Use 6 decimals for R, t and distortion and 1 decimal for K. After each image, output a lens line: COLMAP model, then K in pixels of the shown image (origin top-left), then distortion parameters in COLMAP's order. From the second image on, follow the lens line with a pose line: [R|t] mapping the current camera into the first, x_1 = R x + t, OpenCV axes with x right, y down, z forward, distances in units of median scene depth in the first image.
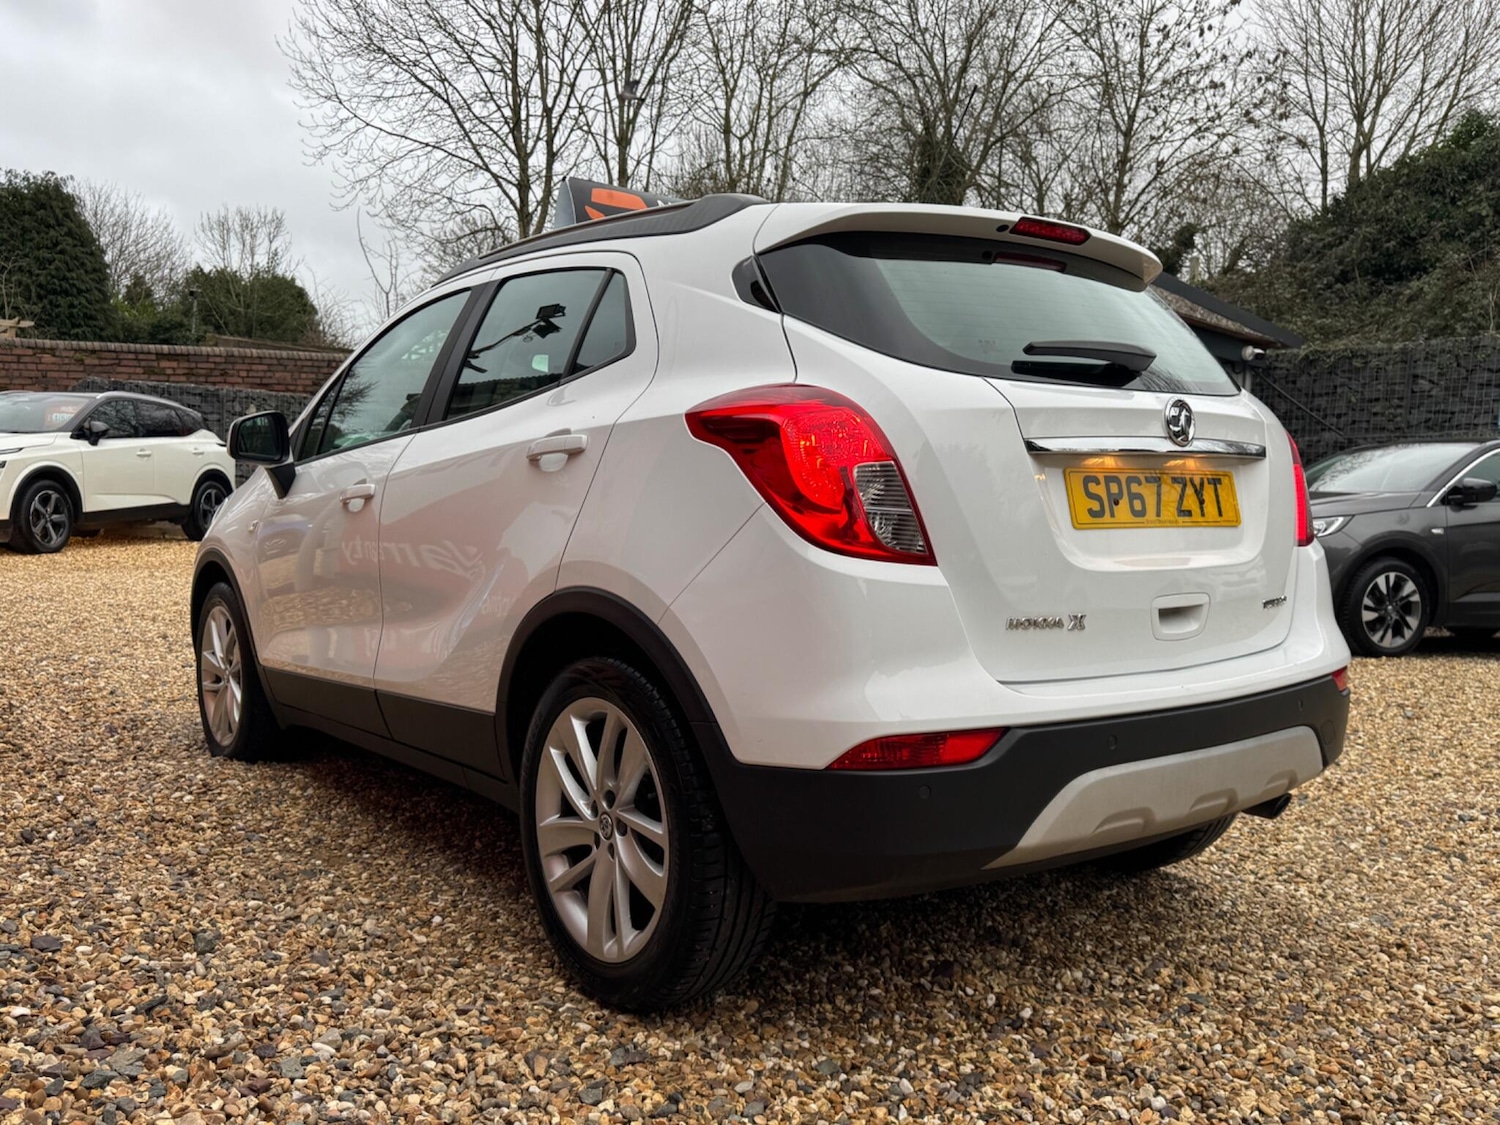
lens RADIAL K [[1238.6, 0, 746.7], [0, 1238.6, 572.5], [0, 0, 1]] dist [0.049147, -0.068716]
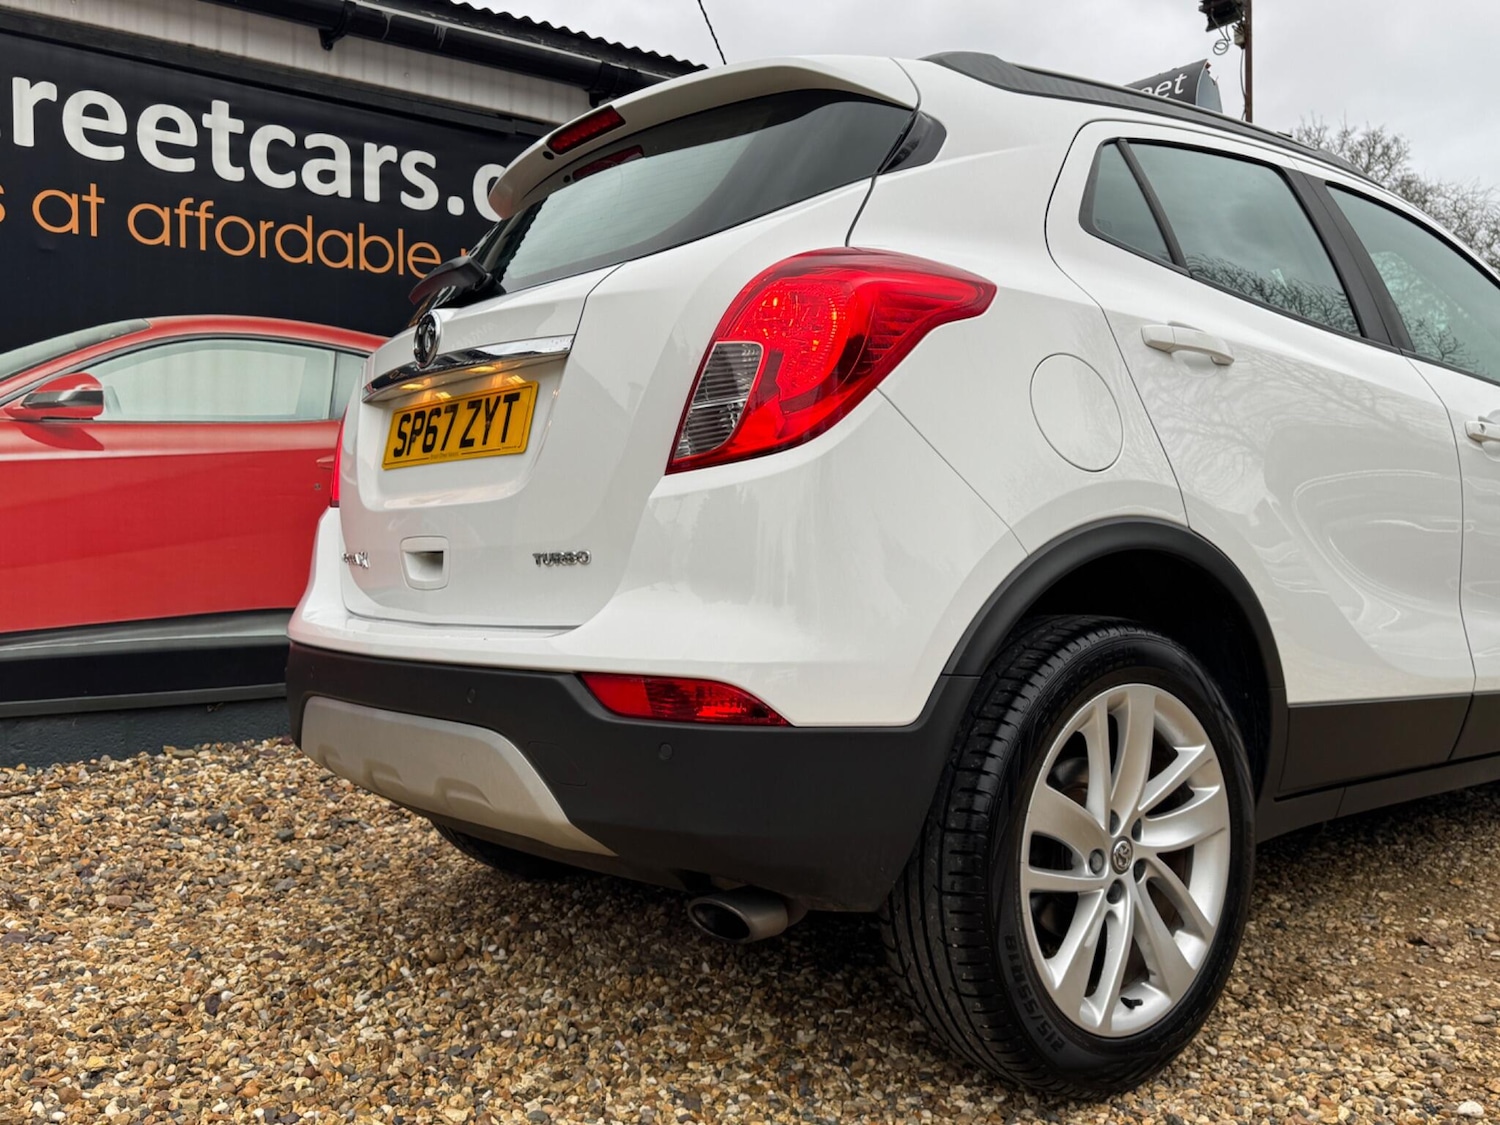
lens RADIAL K [[1308.9, 0, 750.0], [0, 1308.9, 562.5], [0, 0, 1]] dist [0.037591, -0.058425]
pose [[0.022691, 0.003902, -0.999735, 0.362324], [-0.051911, 0.998648, 0.002720, 0.005925], [0.998394, 0.051836, 0.022863, 0.345019]]
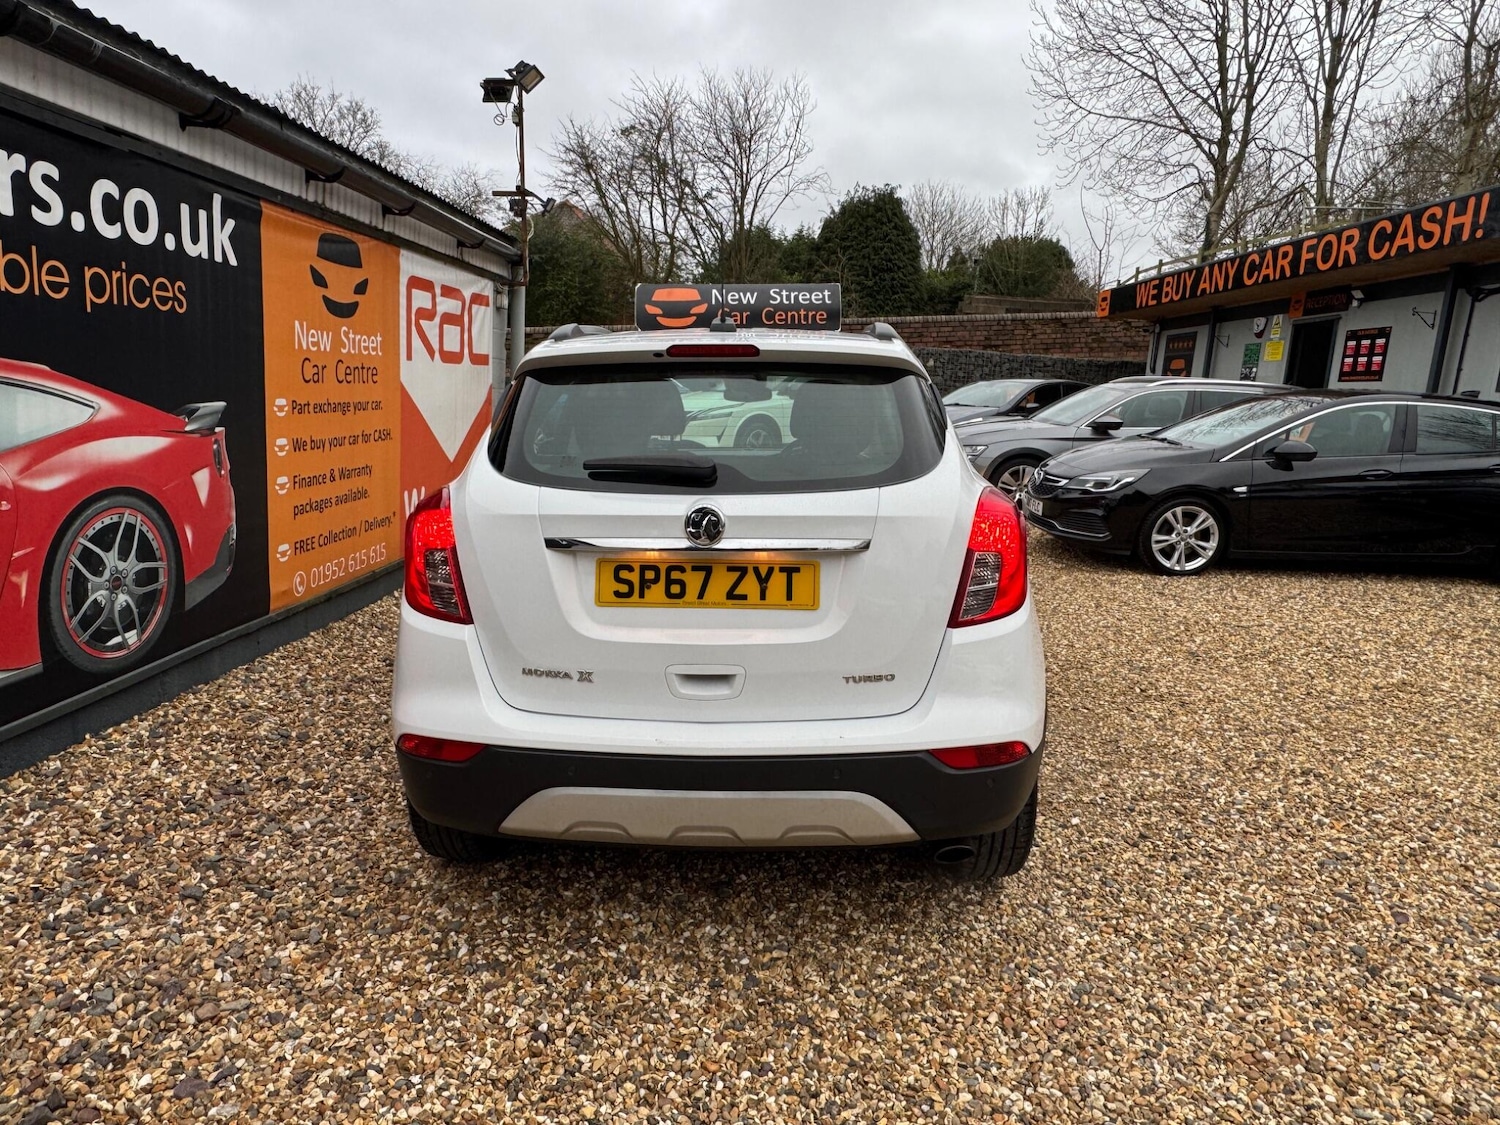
lens RADIAL K [[967.9, 0, 742.5], [0, 967.9, 567.1], [0, 0, 1]] dist [-0.005648, 0.001812]
pose [[0.767534, 0.107529, -0.631925, 0.277282], [-0.040087, 0.991952, 0.120103, -0.055417], [0.639754, -0.066851, 0.765667, 0.085351]]
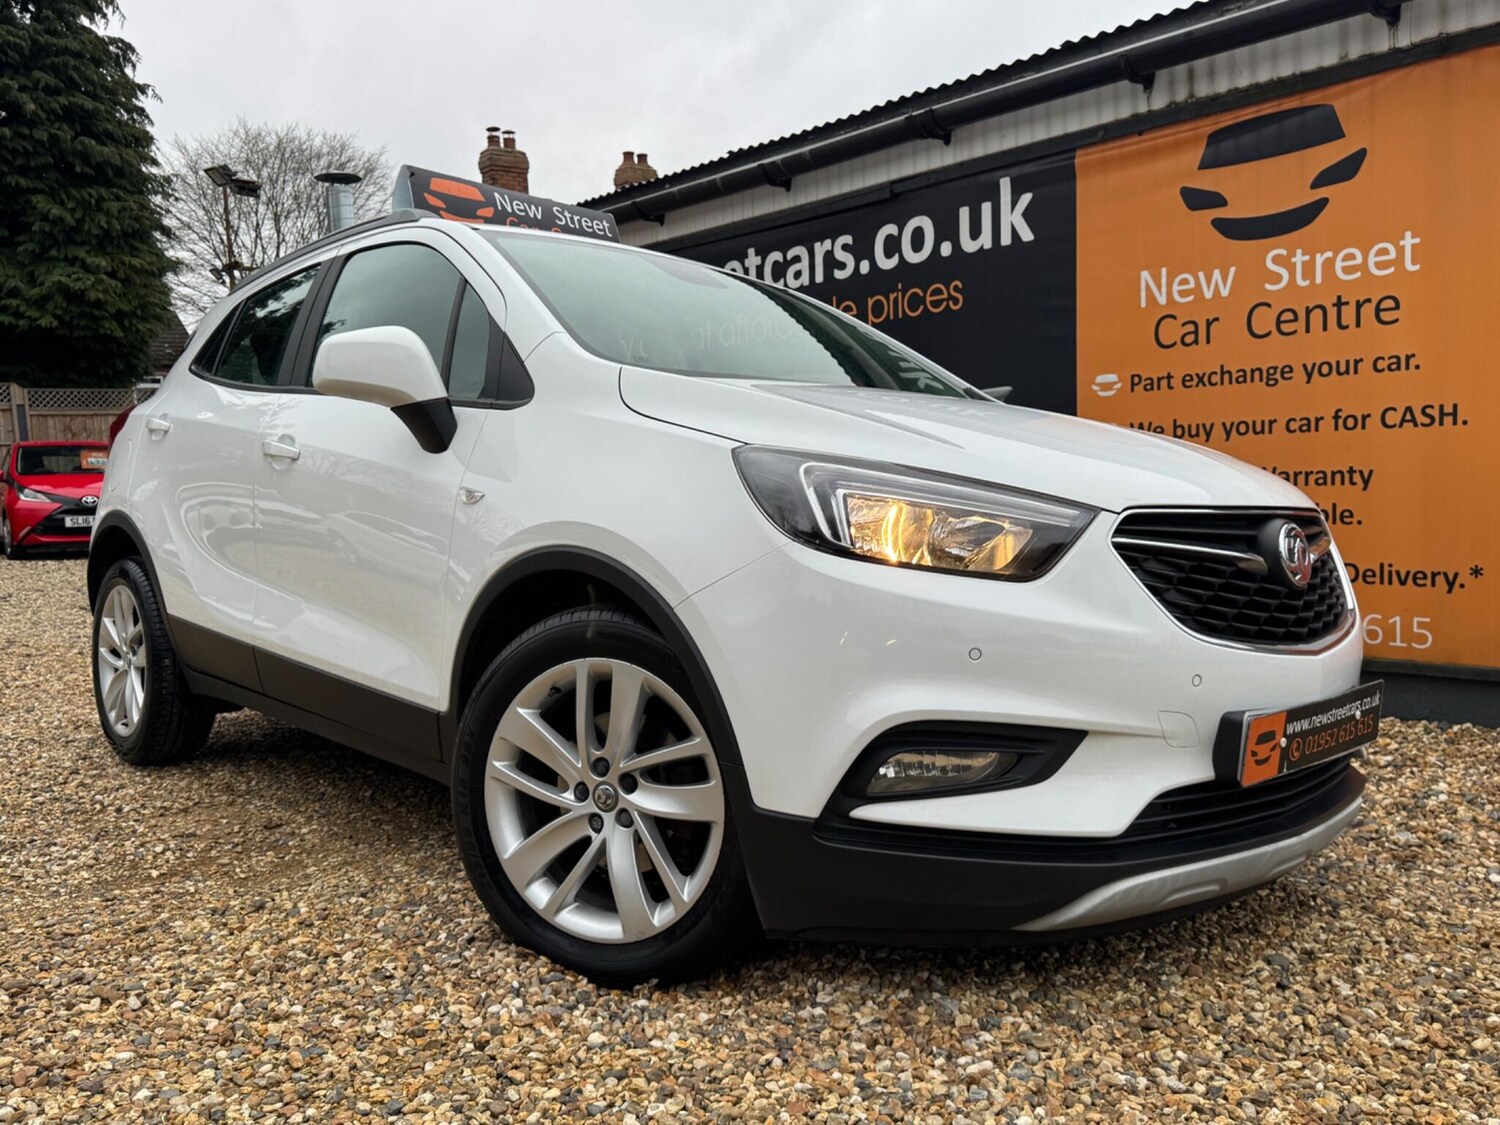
lens RADIAL K [[1255.8, 0, 748.2], [0, 1255.8, 586.6], [0, 0, 1]] dist [0.049029, -0.075101]
pose [[-0.995235, -0.015896, -0.096201, -0.069350], [-0.026903, 0.993091, 0.114222, -0.037737], [0.093721, 0.116266, -0.988786, 0.945335]]
